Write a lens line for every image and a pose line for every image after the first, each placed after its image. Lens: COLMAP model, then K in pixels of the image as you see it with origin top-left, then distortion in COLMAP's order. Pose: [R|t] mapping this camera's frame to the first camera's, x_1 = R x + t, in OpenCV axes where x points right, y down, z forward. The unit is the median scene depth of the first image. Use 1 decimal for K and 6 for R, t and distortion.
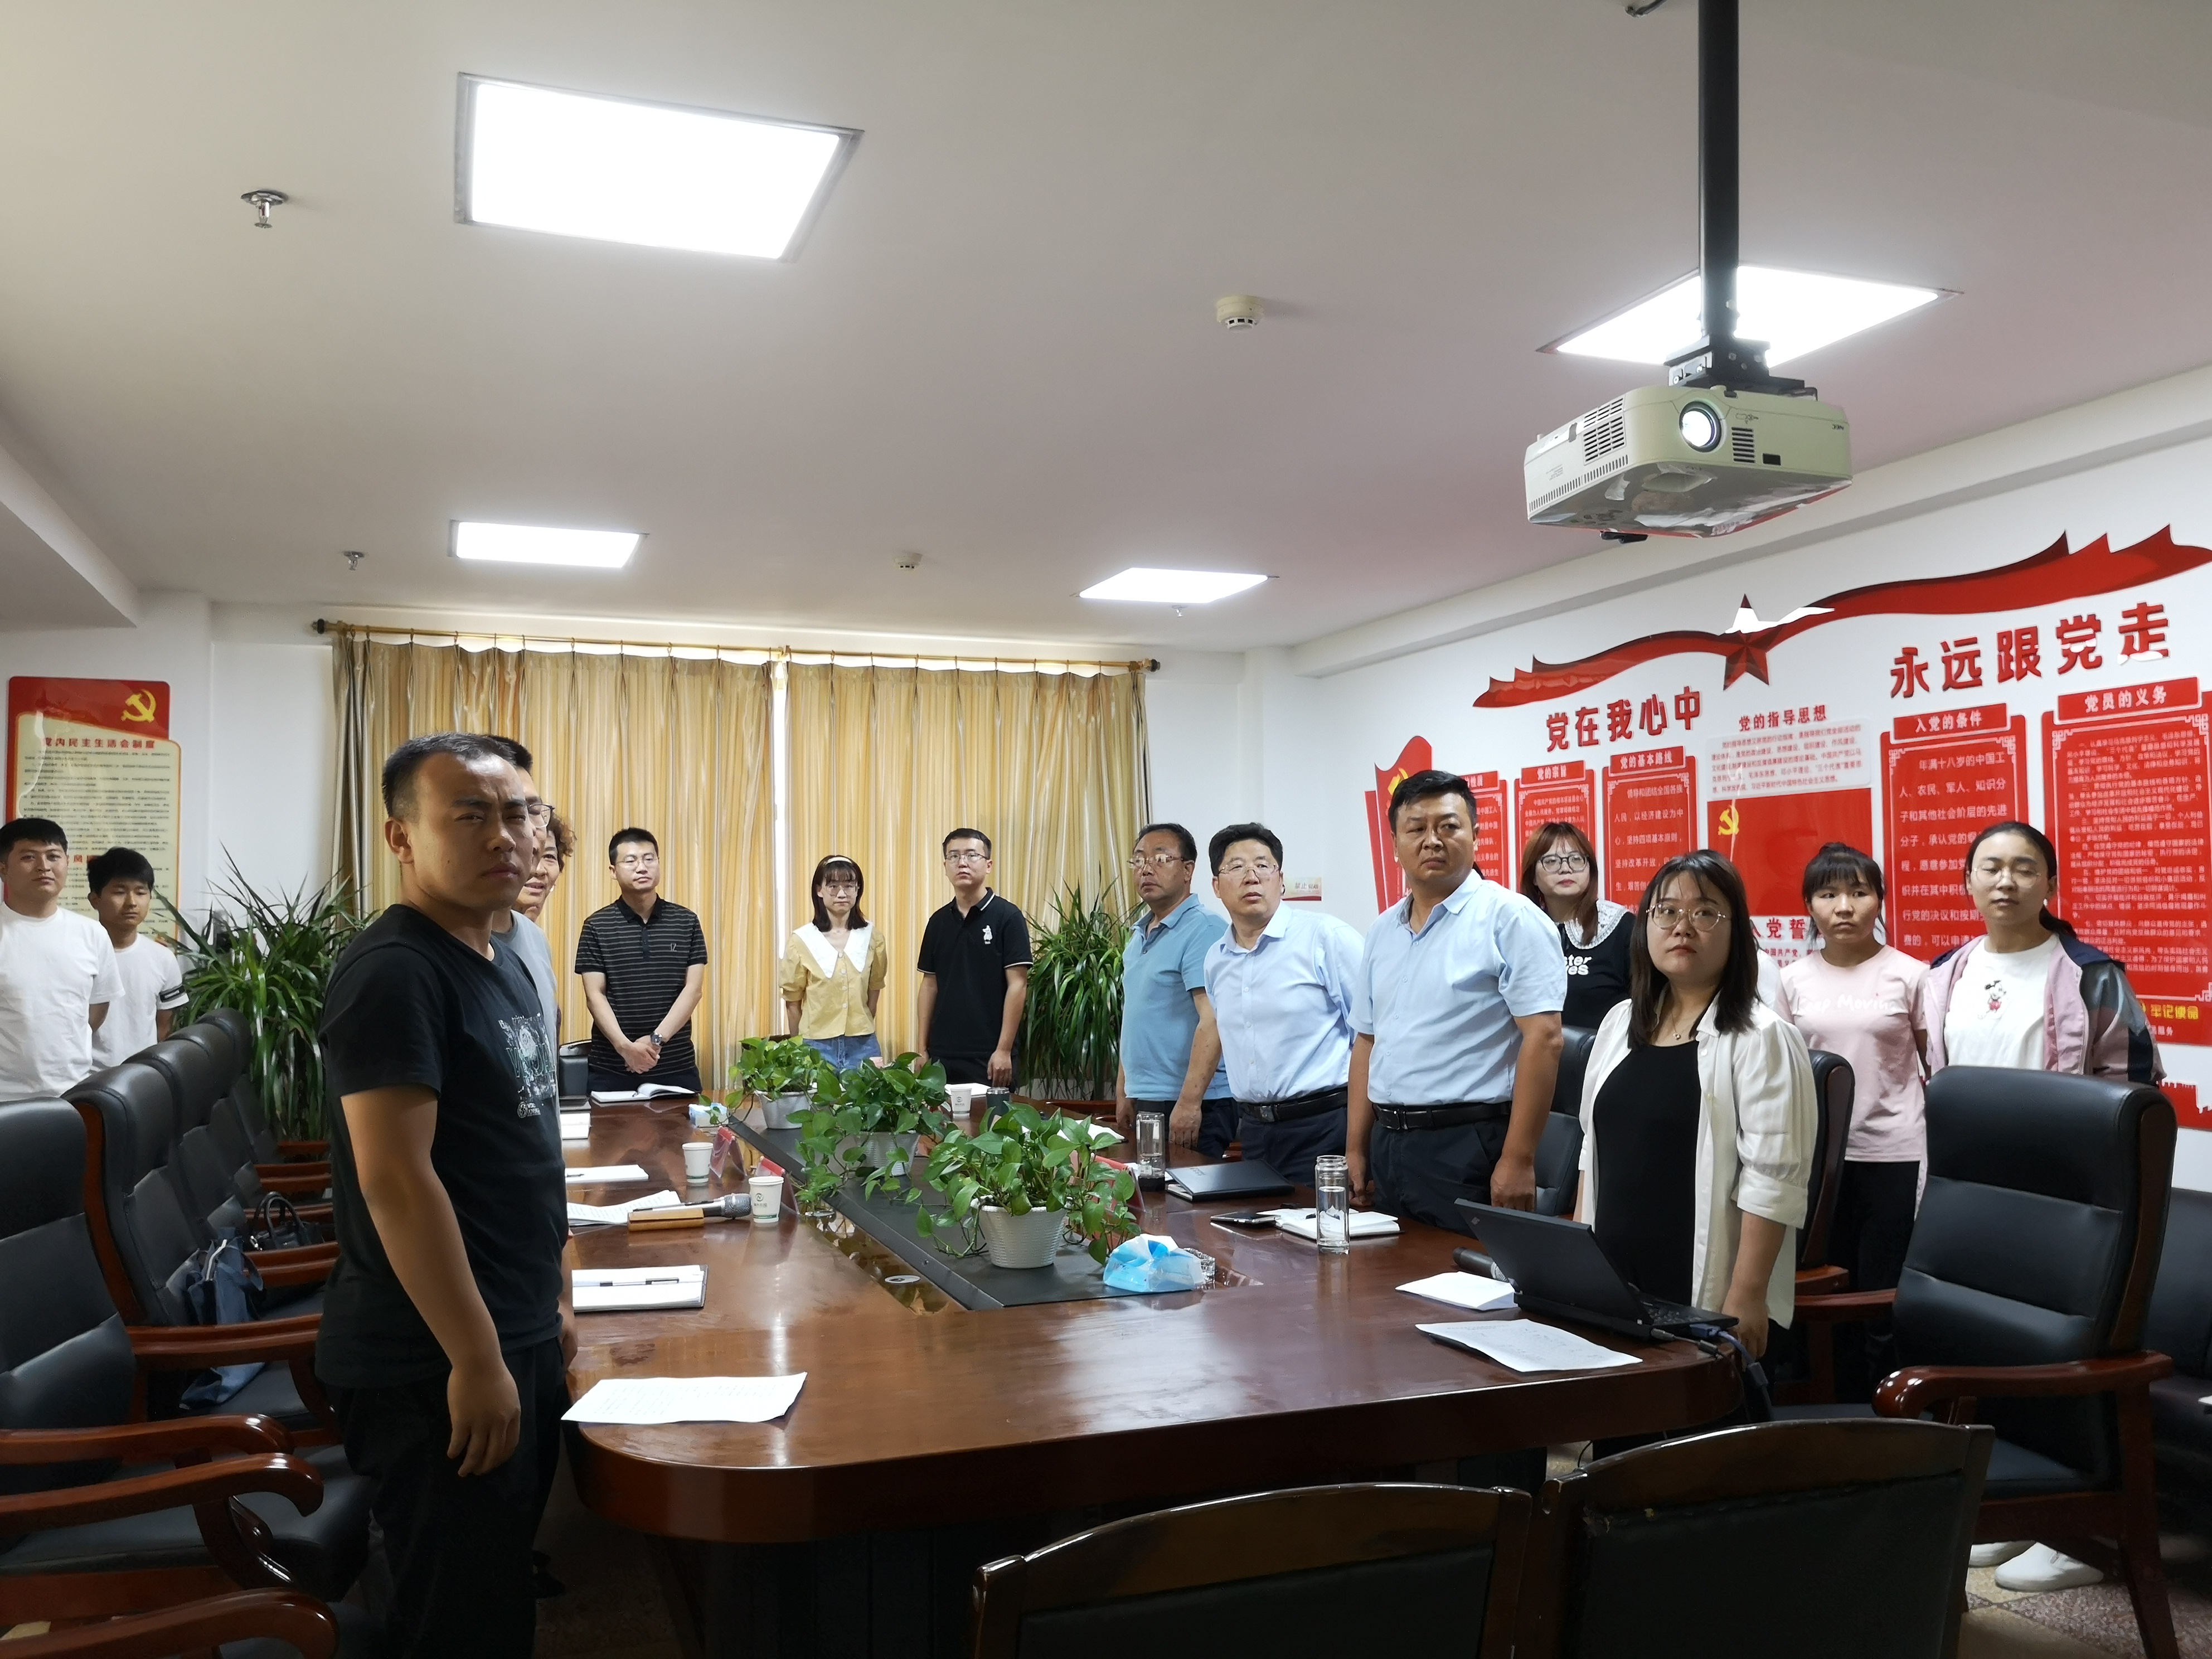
lens RADIAL K [[1789.1, 0, 1106.0], [0, 1789.1, 829.5], [0, 0, 1]] dist [-0.007467, 0.003430]
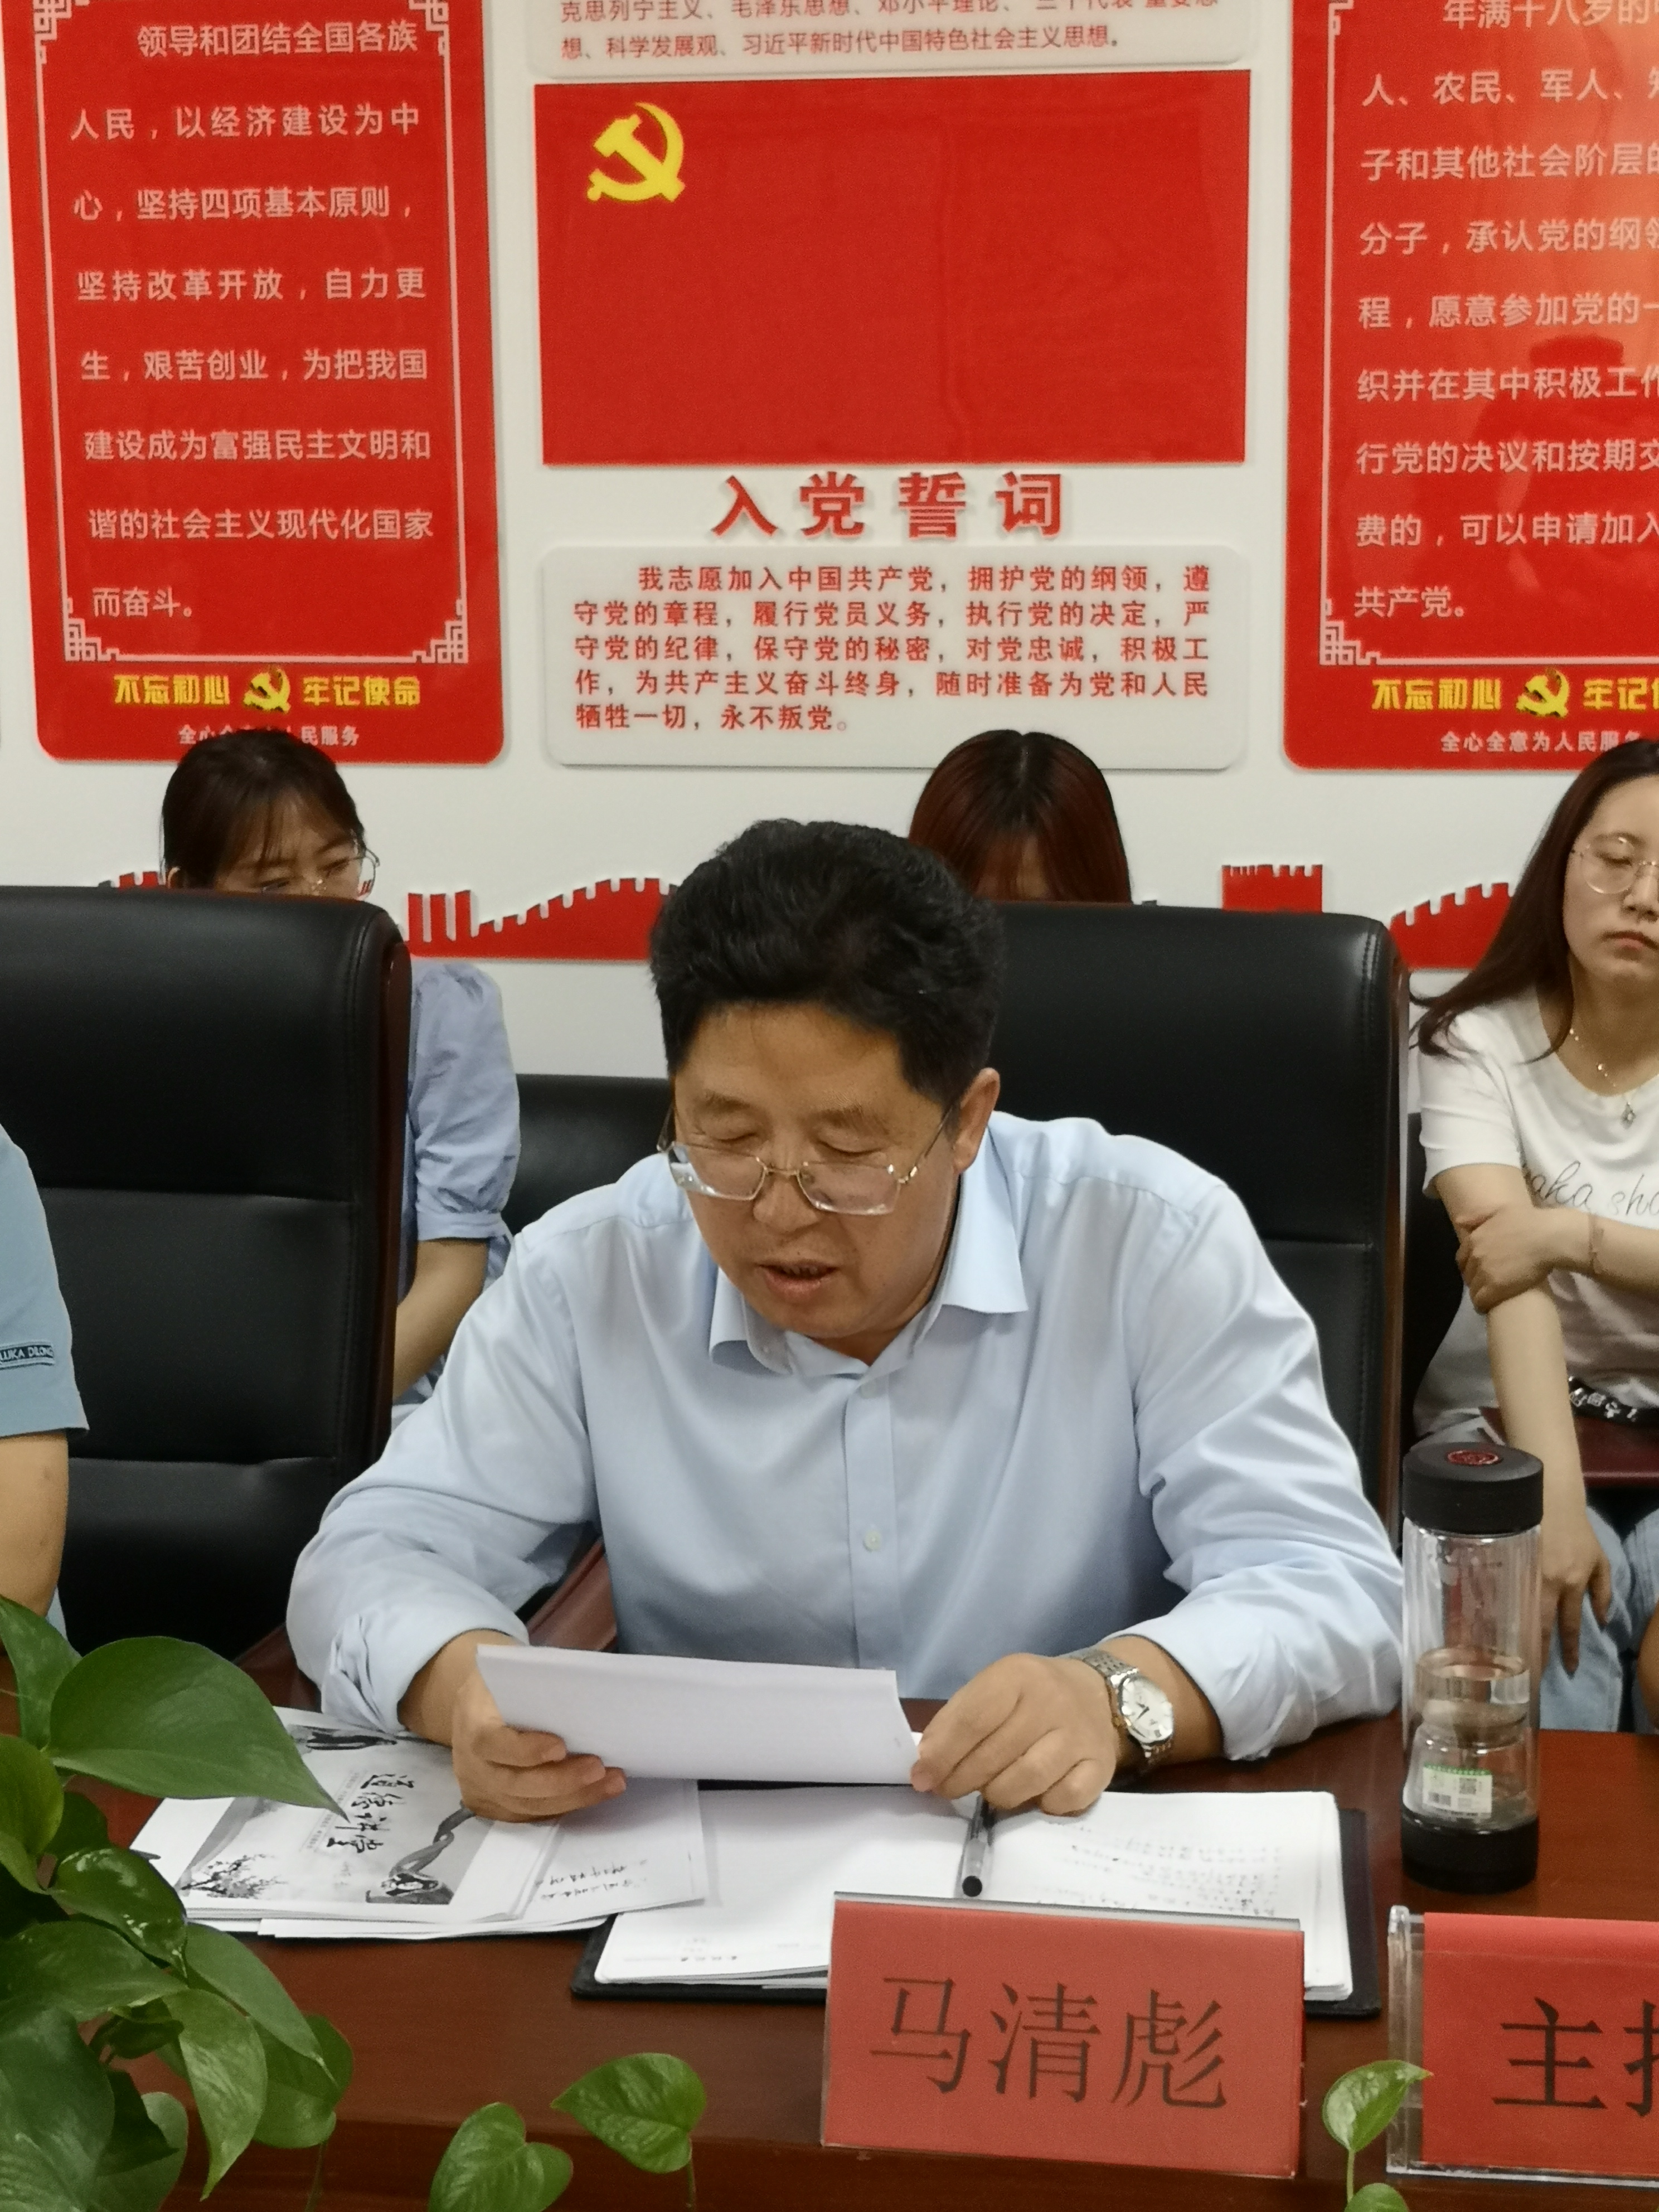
lens RADIAL K [[3889.9, 0, 829.5], [0, 3889.9, 1106.0], [0, 0, 1]] dist [0.061596, -0.144761]
pose [[0.496457, -0.145644, 0.855756, -0.238016], [-0.034855, 0.981685, 0.187296, 0.029372], [-0.867361, -0.122812, 0.482288, 0.624929]]
